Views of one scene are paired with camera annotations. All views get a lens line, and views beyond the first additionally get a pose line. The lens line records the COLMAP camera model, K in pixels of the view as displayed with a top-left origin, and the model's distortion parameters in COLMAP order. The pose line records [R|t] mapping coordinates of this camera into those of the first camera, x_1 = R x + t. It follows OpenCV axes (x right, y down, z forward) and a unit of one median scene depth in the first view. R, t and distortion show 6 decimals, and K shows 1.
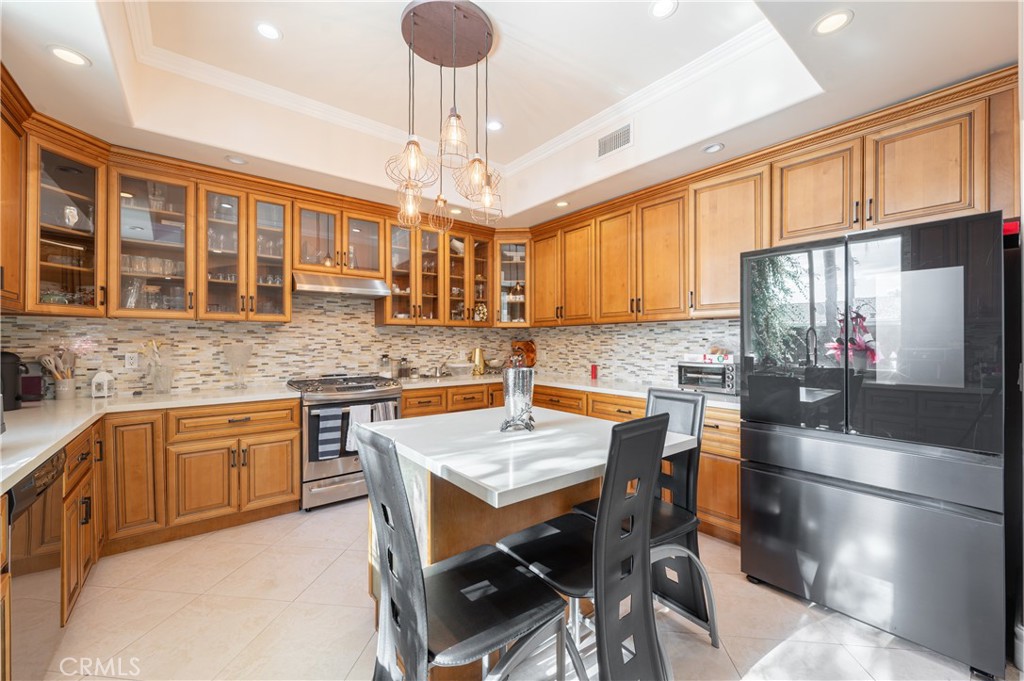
lens RADIAL K [[399.6, 0, 511.5], [0, 399.6, 342.6], [0, 0, 1]] dist [-0.000986, -0.000163]
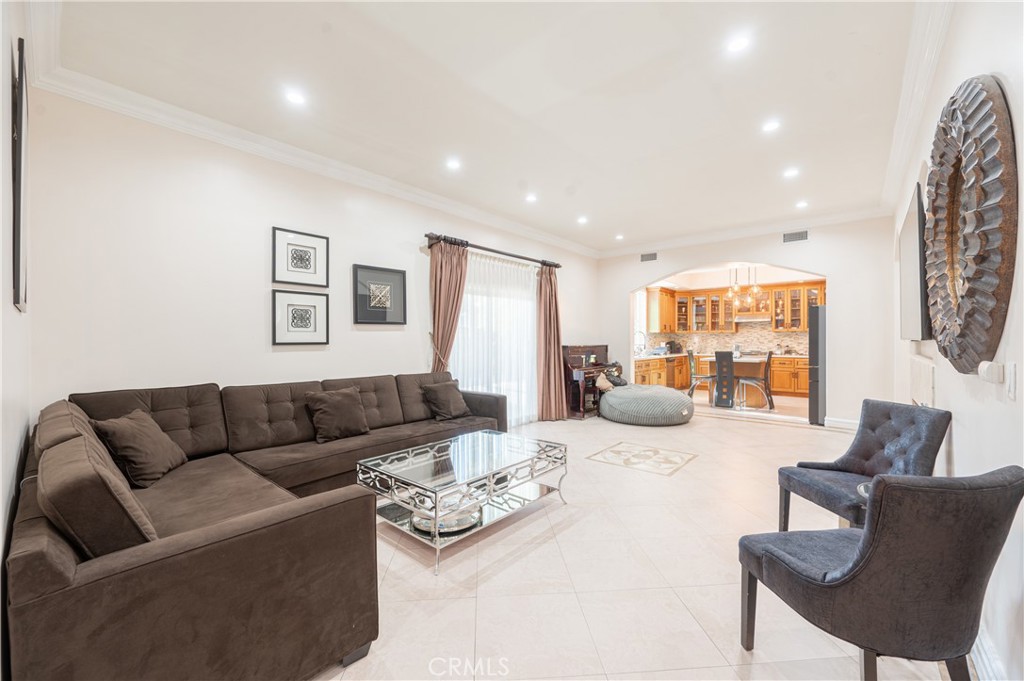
lens RADIAL K [[399.6, 0, 515.3], [0, 399.6, 341.1], [0, 0, 1]] dist [-0.000986, -0.000163]
pose [[0.194720, 0.003539, -0.980852, 1.856017], [0.003000, 0.999987, 0.004204, -0.002262], [0.980854, -0.003761, 0.194707, -1.086323]]
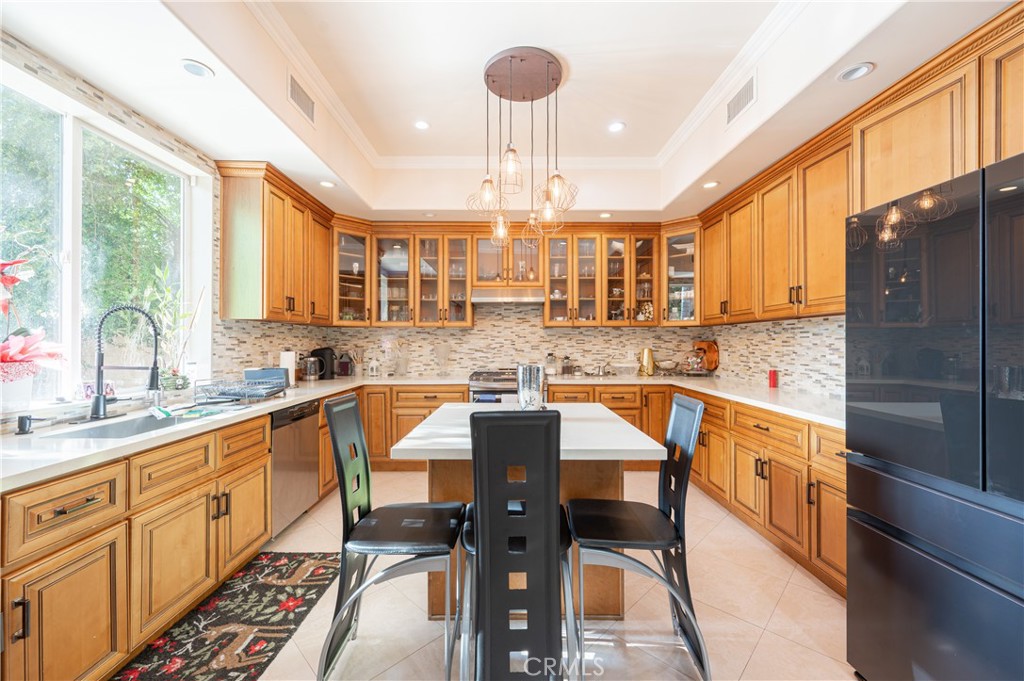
lens RADIAL K [[399.6, 0, 512.3], [0, 399.6, 343.3], [0, 0, 1]] dist [-0.000986, -0.000163]
pose [[0.790350, 0.001891, -0.612653, 0.317090], [-0.000551, 0.999997, 0.002376, -0.000366], [0.612656, -0.001540, 0.790348, 0.039053]]
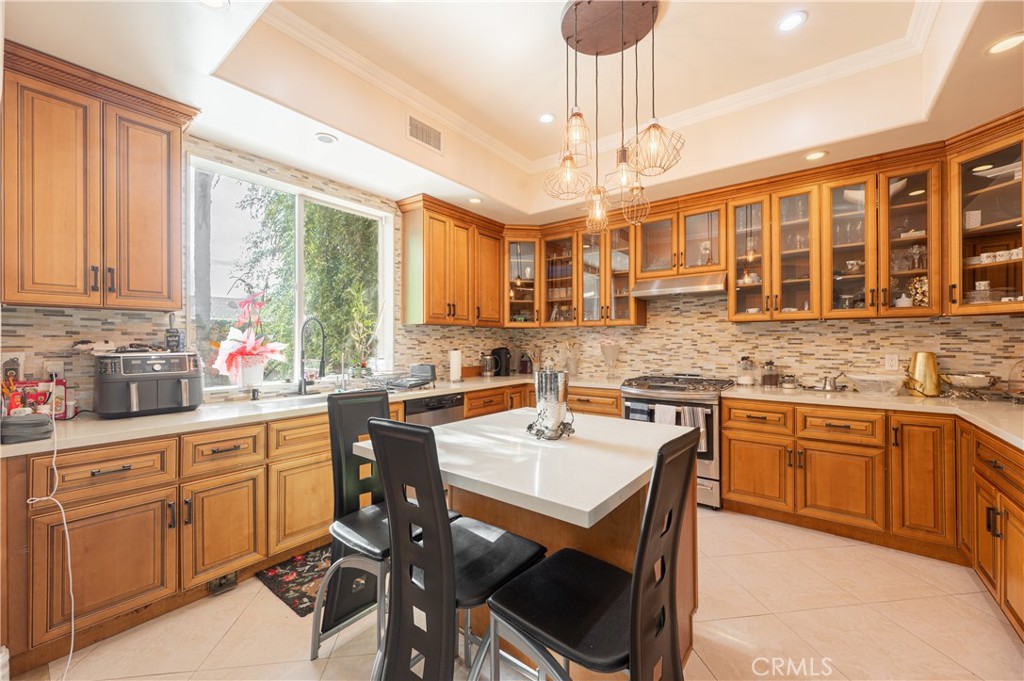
lens RADIAL K [[399.6, 0, 515.4], [0, 399.6, 342.2], [0, 0, 1]] dist [-0.000986, -0.000163]
pose [[0.252180, -0.000398, -0.967680, 0.424814], [0.000846, 1.000000, -0.000191, -0.001169], [0.967680, -0.000770, 0.252180, 0.326956]]
